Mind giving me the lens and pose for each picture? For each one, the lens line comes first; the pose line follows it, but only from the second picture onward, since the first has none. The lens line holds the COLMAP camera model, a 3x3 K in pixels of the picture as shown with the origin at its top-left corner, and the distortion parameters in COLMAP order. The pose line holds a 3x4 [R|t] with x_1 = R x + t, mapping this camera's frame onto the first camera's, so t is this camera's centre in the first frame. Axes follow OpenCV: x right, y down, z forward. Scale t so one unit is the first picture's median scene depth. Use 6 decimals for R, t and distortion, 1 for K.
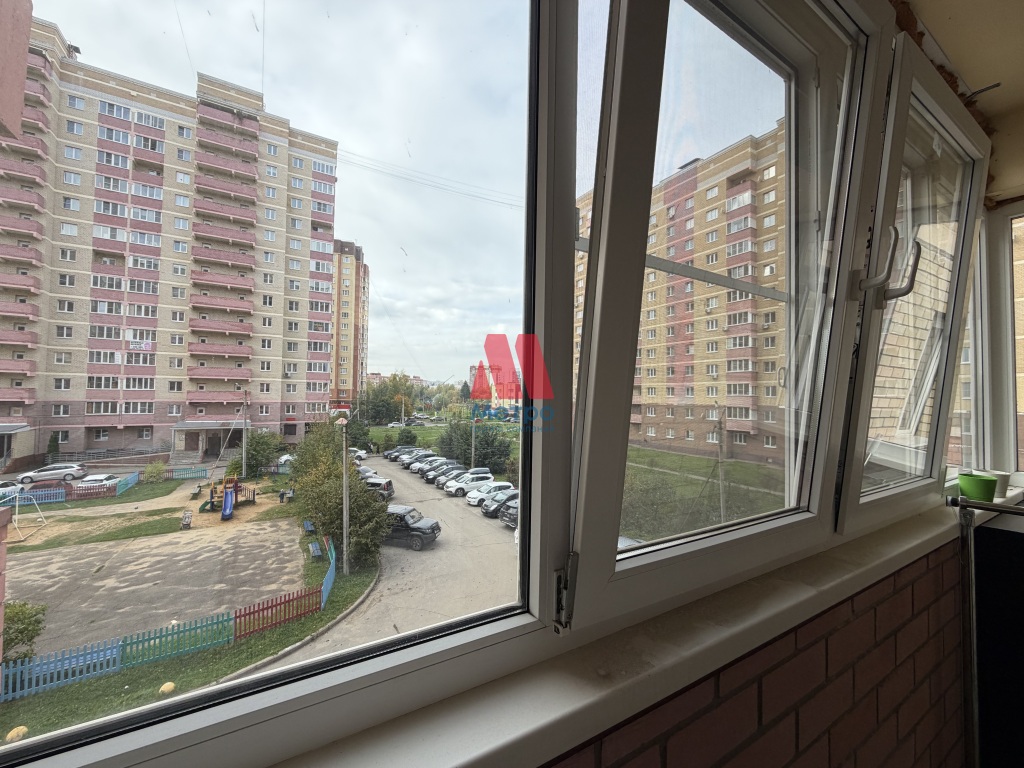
lens RADIAL K [[406.1, 0, 509.4], [0, 406.1, 385.3], [0, 0, 1]] dist [-0.002335, 0.000378]
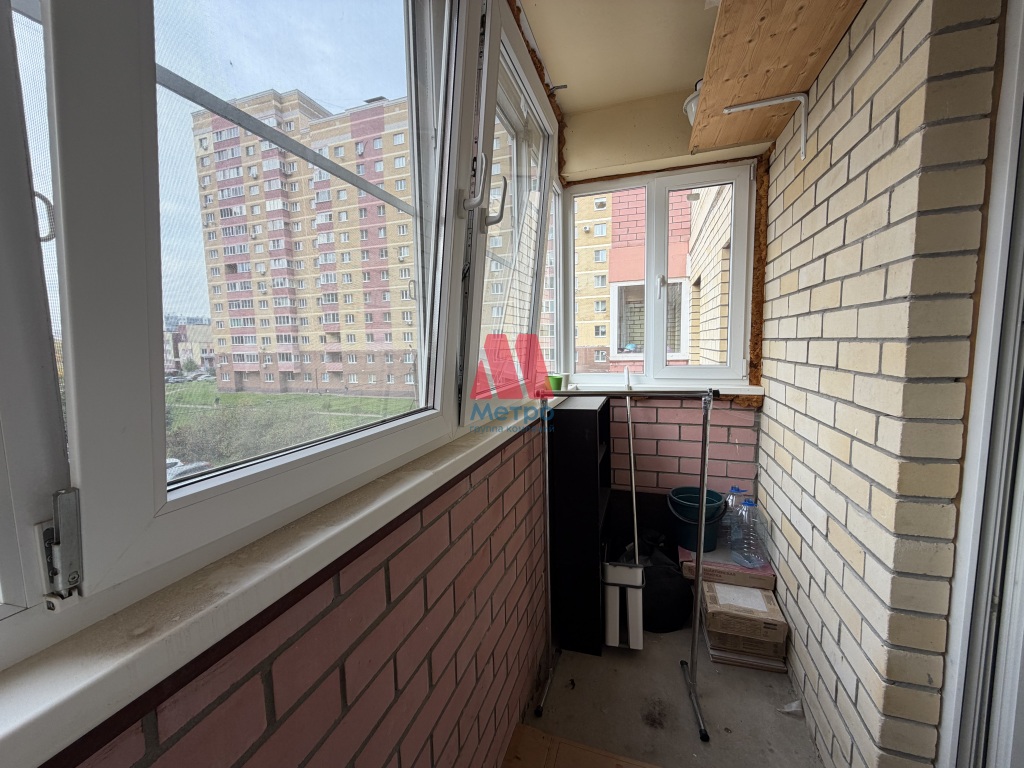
lens RADIAL K [[406.1, 0, 509.4], [0, 406.1, 385.3], [0, 0, 1]] dist [-0.002335, 0.000378]
pose [[0.761382, -0.097490, 0.640932, 0.153737], [0.013518, 0.990801, 0.134649, 0.081297], [-0.648163, -0.093855, 0.755696, 0.016360]]
